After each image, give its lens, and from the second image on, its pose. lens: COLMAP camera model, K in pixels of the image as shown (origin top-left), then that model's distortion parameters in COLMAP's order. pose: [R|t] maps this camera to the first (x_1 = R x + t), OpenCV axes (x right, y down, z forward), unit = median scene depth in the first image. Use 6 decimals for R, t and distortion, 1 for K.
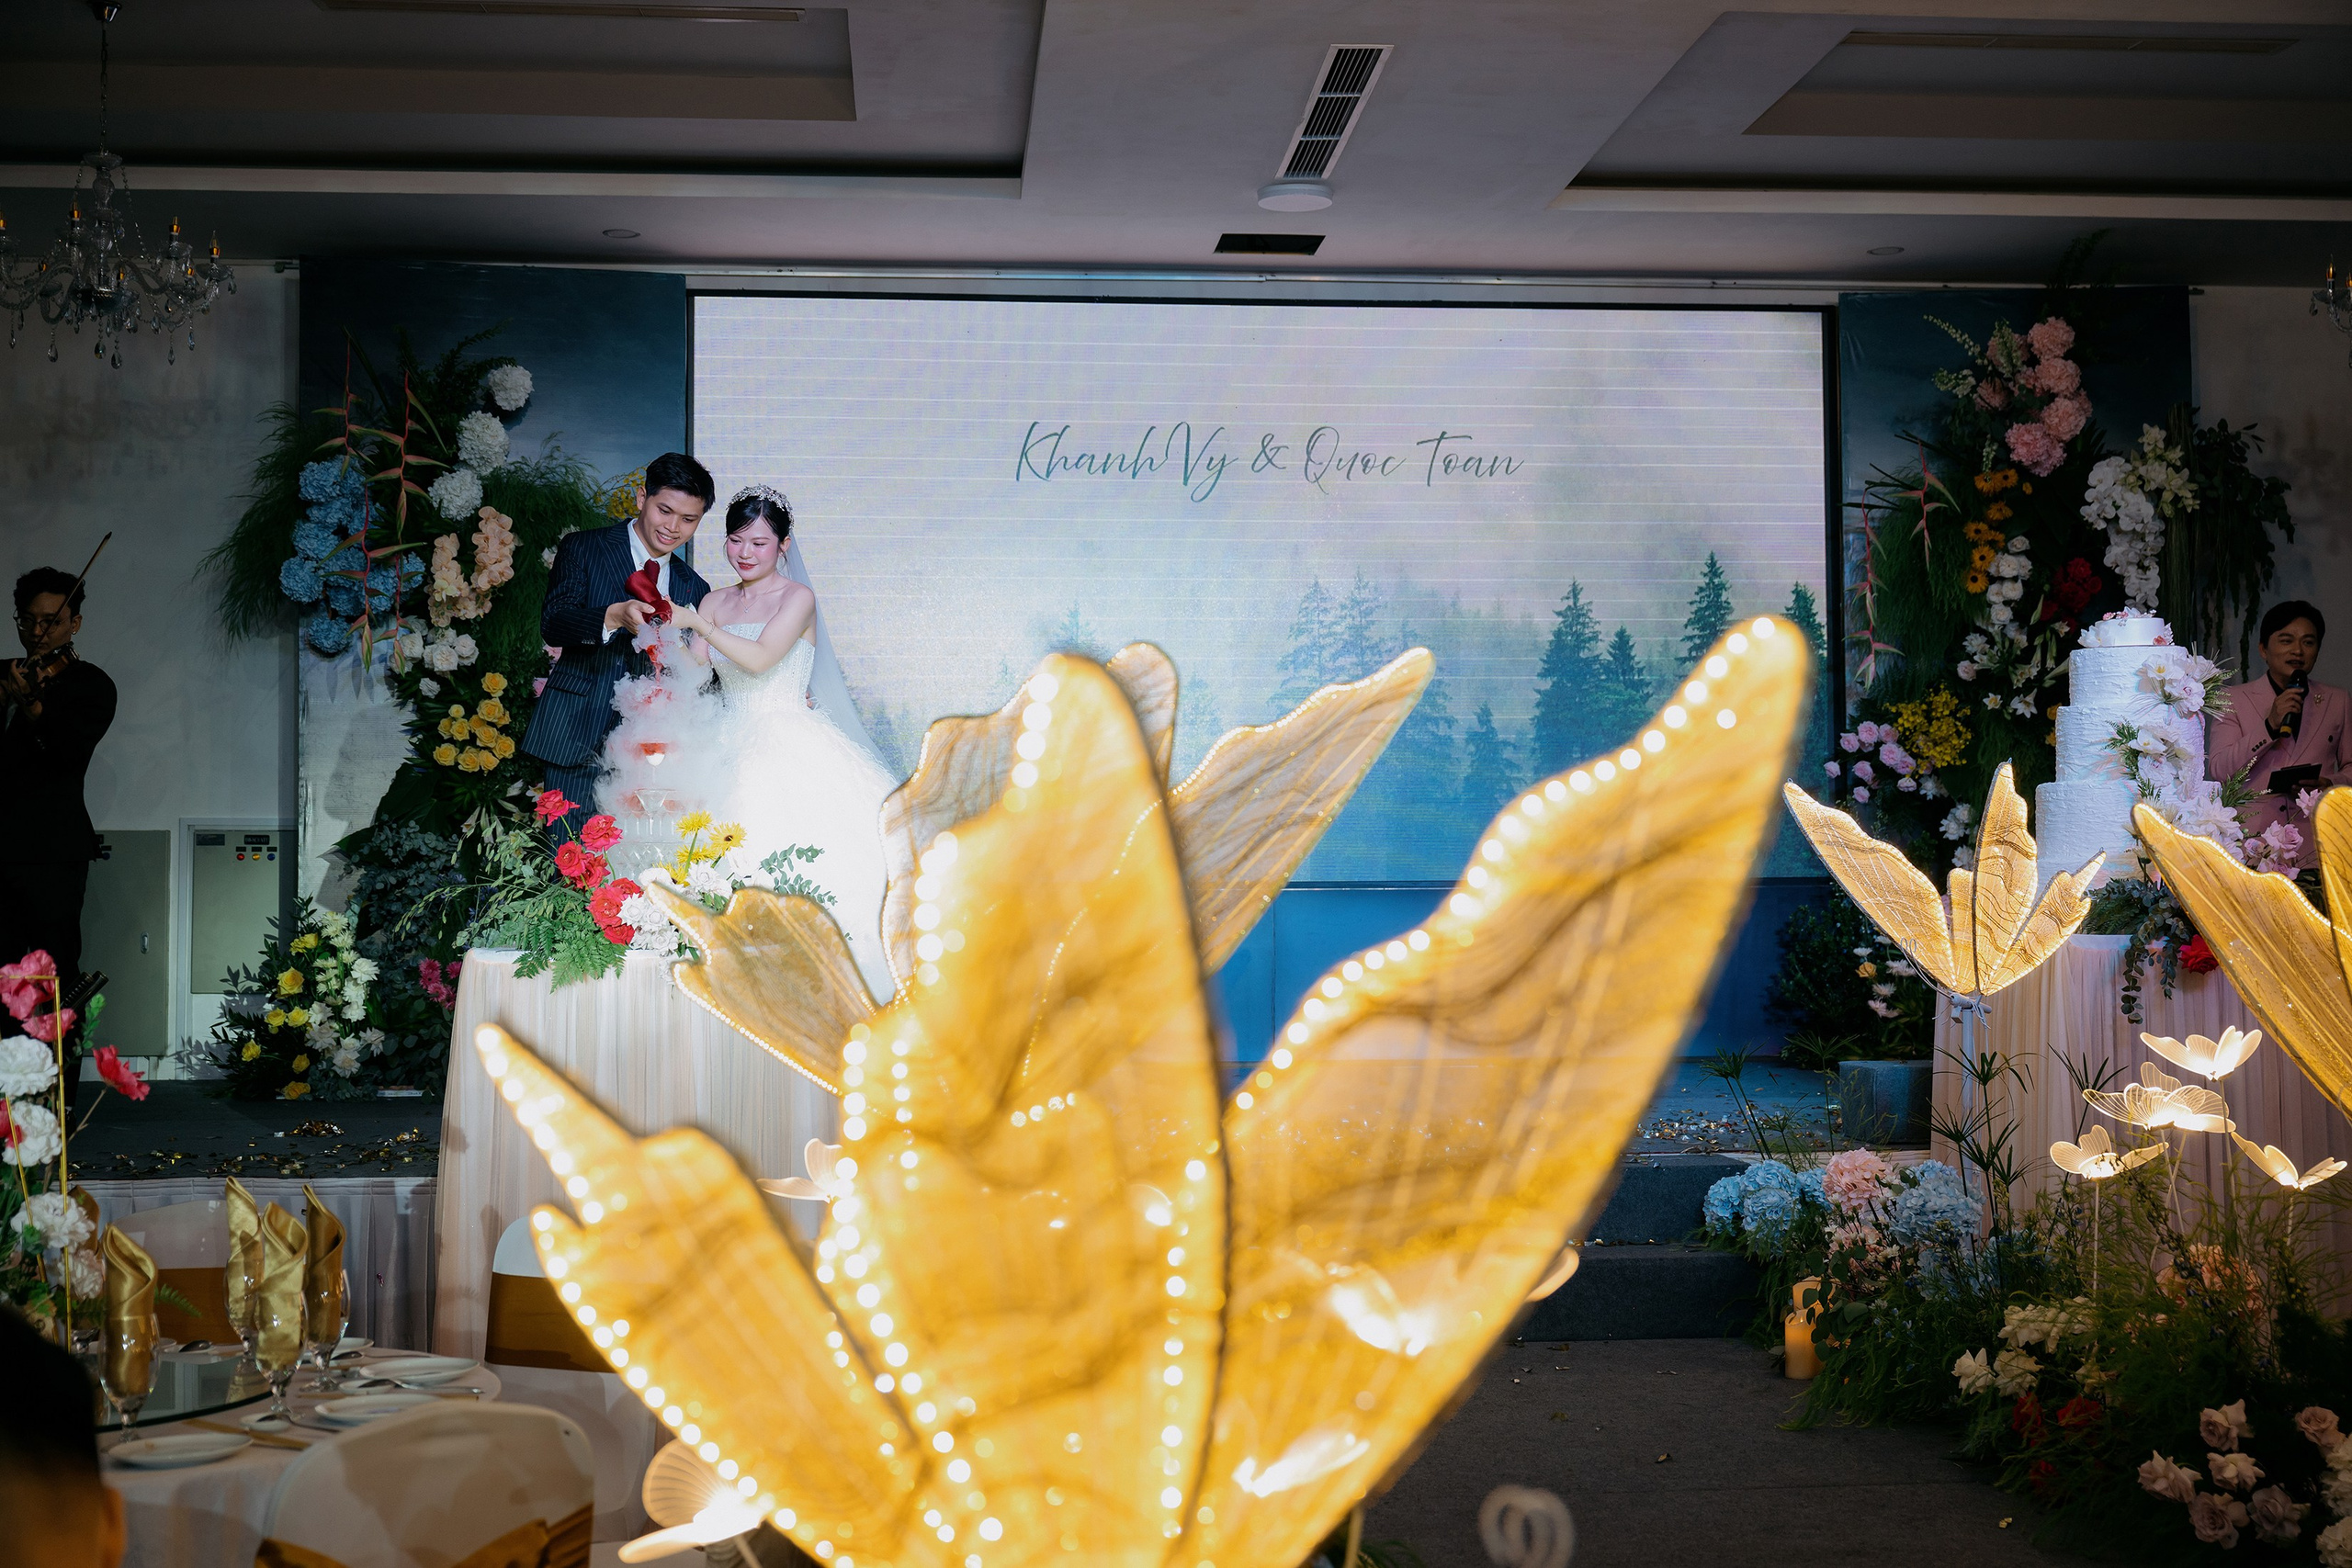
lens RADIAL K [[2863.5, 0, 1124.1], [0, 2863.5, 799.2], [0, 0, 1]] dist [-0.019158, 0.006506]
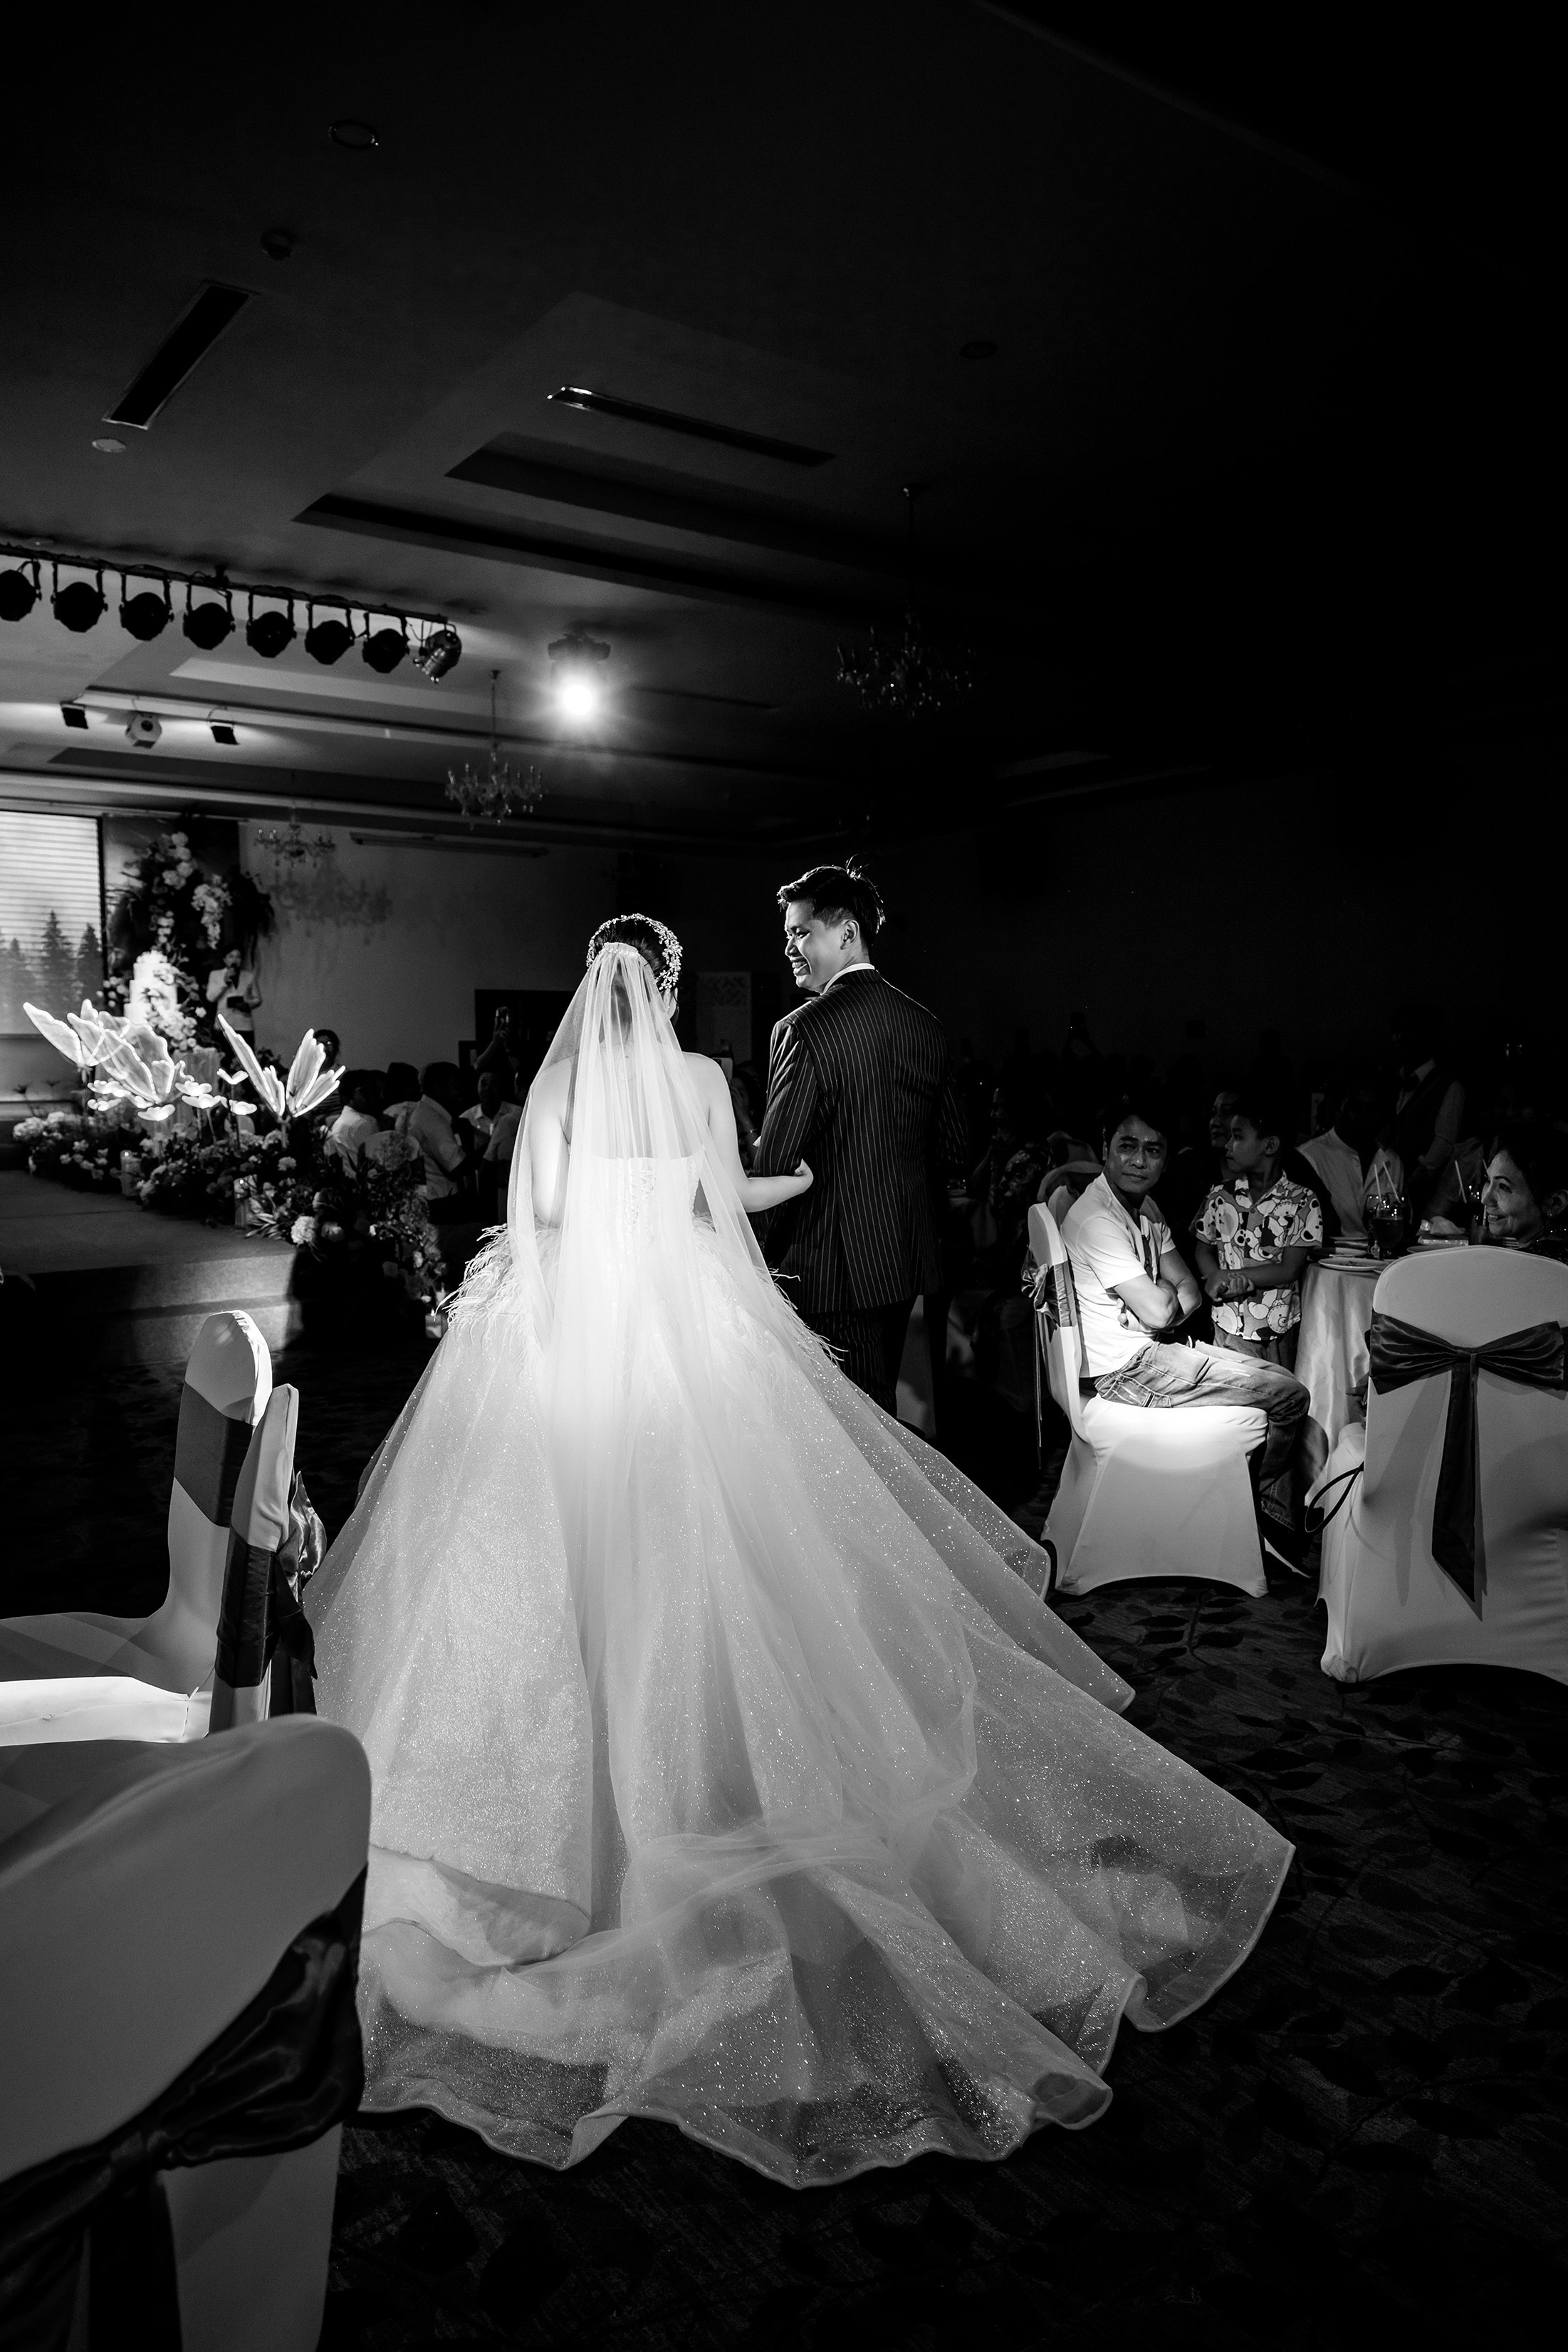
lens RADIAL K [[1629.7, 0, 784.0], [0, 1629.7, 1176.0], [0, 0, 1]] dist [0.006318, 0.002937]
pose [[0.852519, -0.035897, 0.521461, -0.012275], [-0.020086, 0.994652, 0.101308, -0.008985], [-0.522309, -0.096841, 0.847239, -0.677029]]
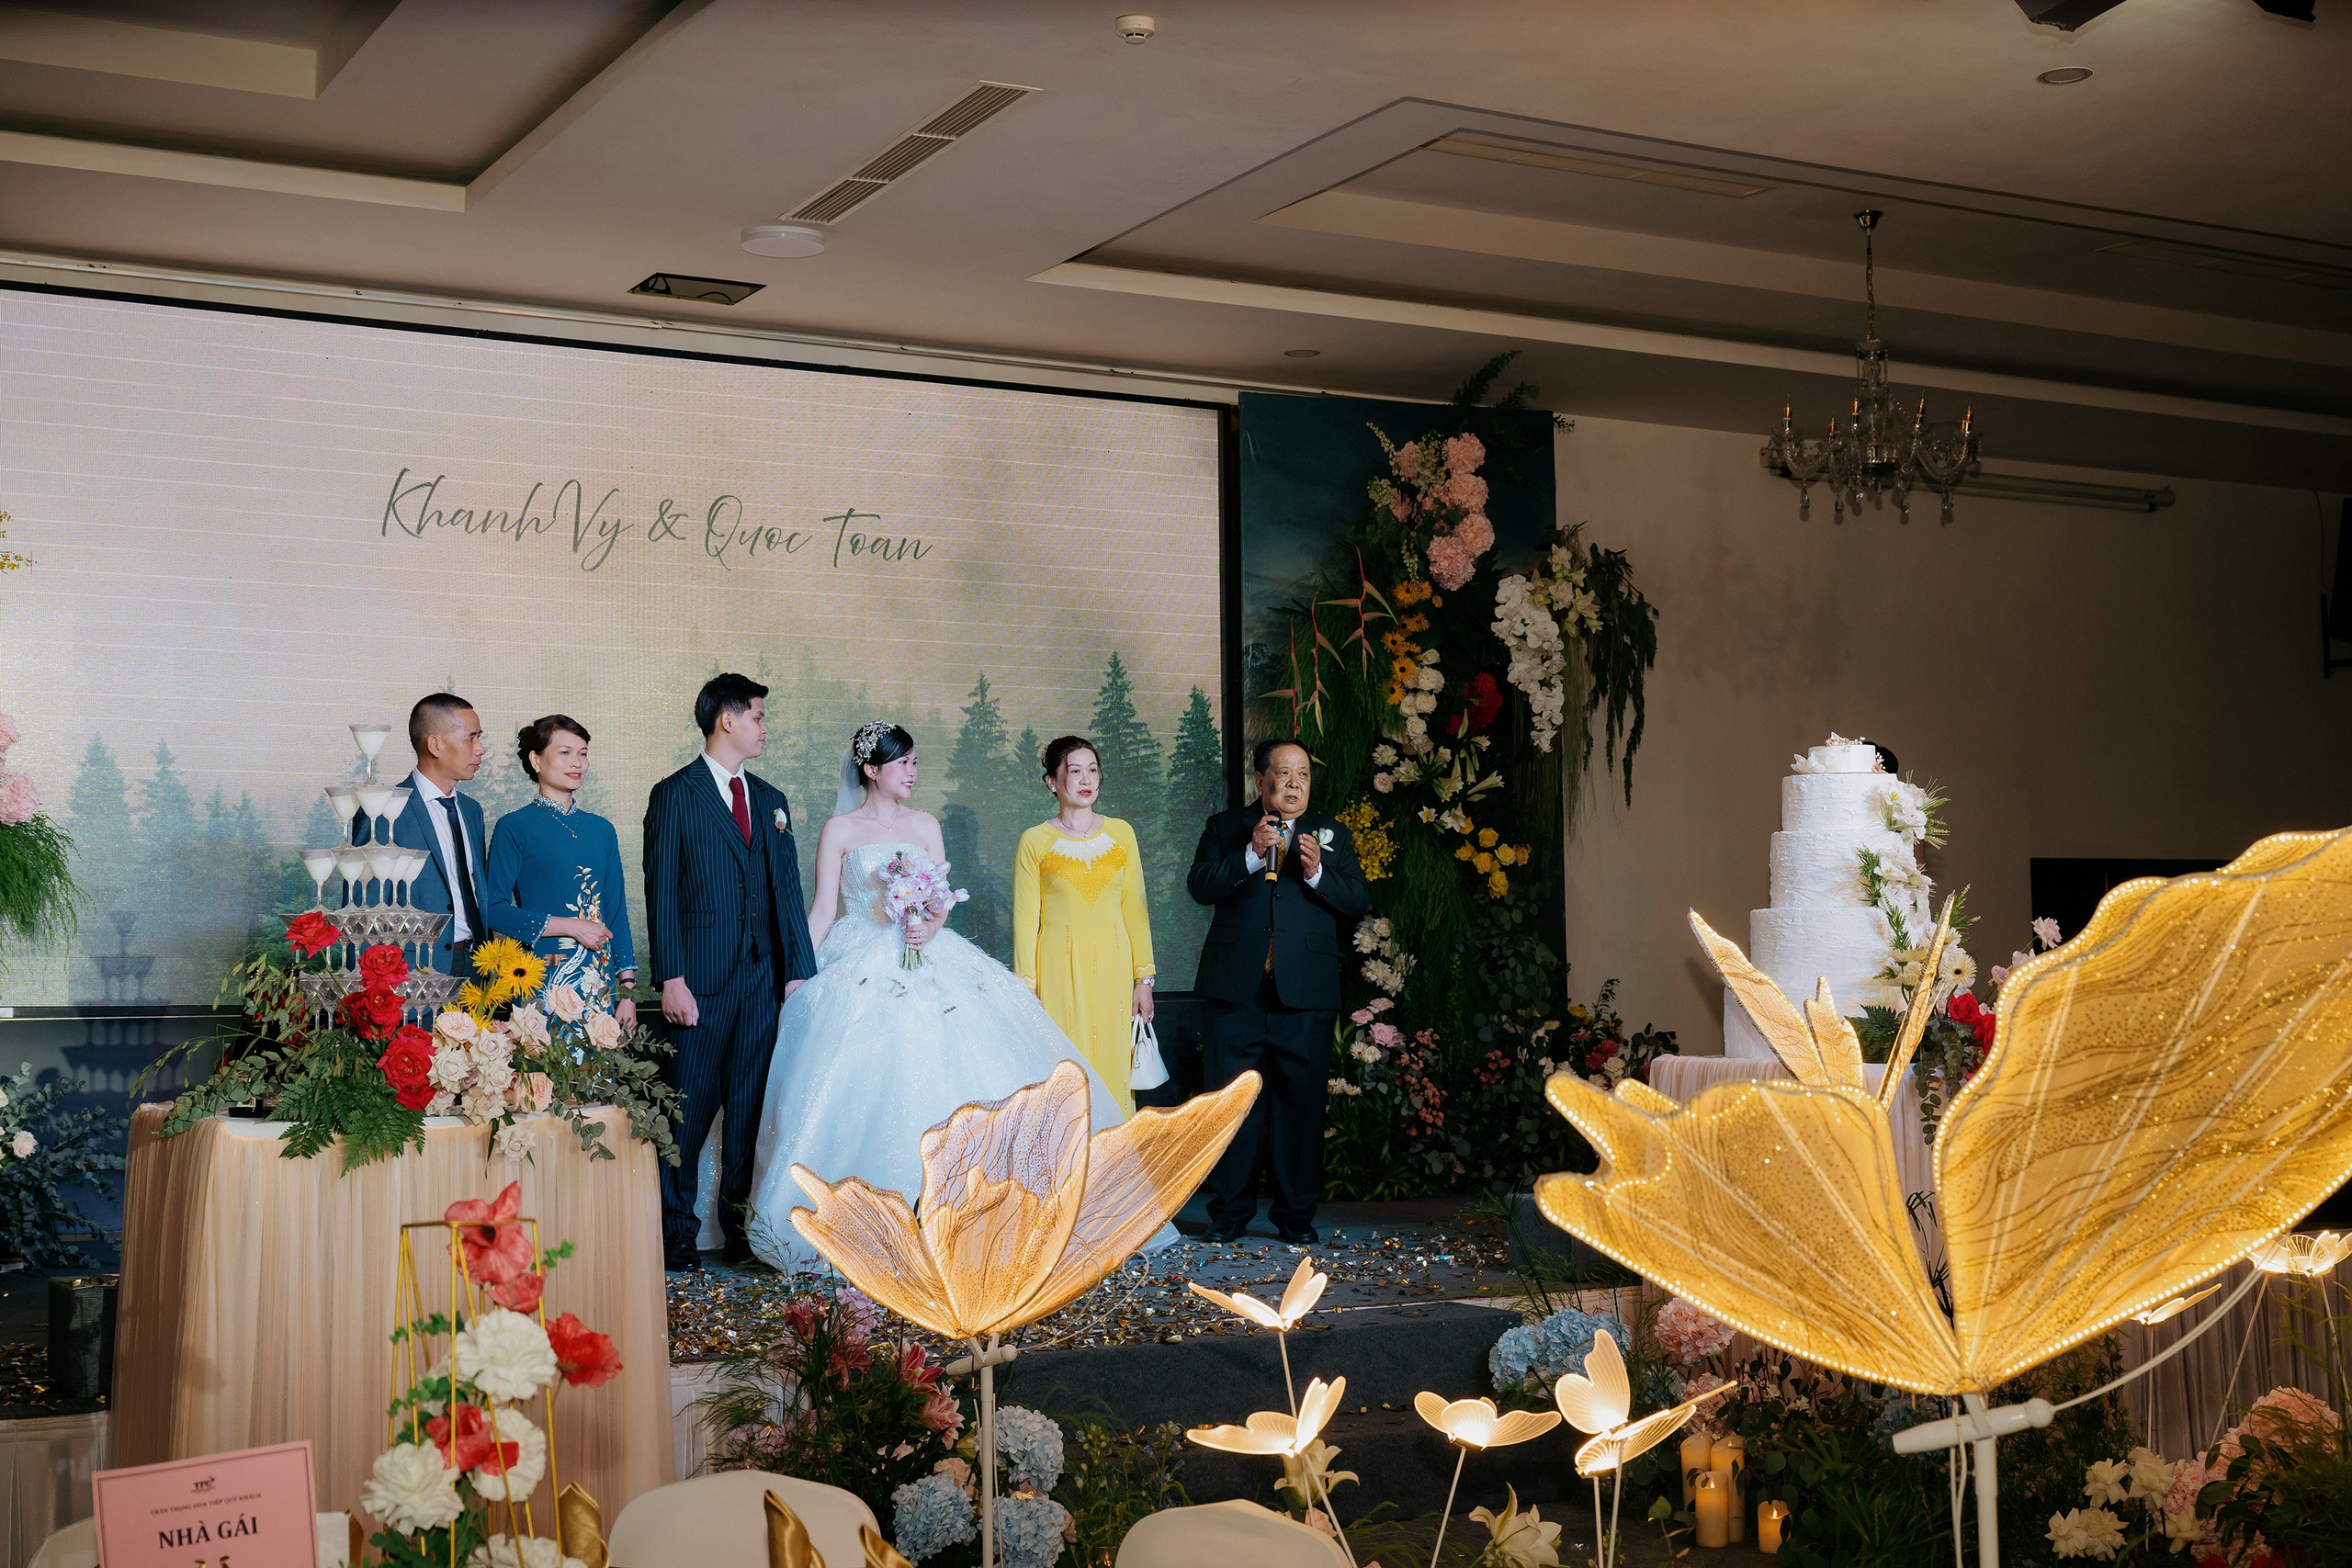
lens RADIAL K [[2927.6, 0, 1178.3], [0, 2927.6, 782.2], [0, 0, 1]] dist [-0.001867, 0.015522]
pose [[0.909790, 0.023133, 0.414424, -0.190690], [-0.008014, 0.999239, -0.038184, -0.005938], [-0.414992, 0.031419, 0.909283, 0.109784]]
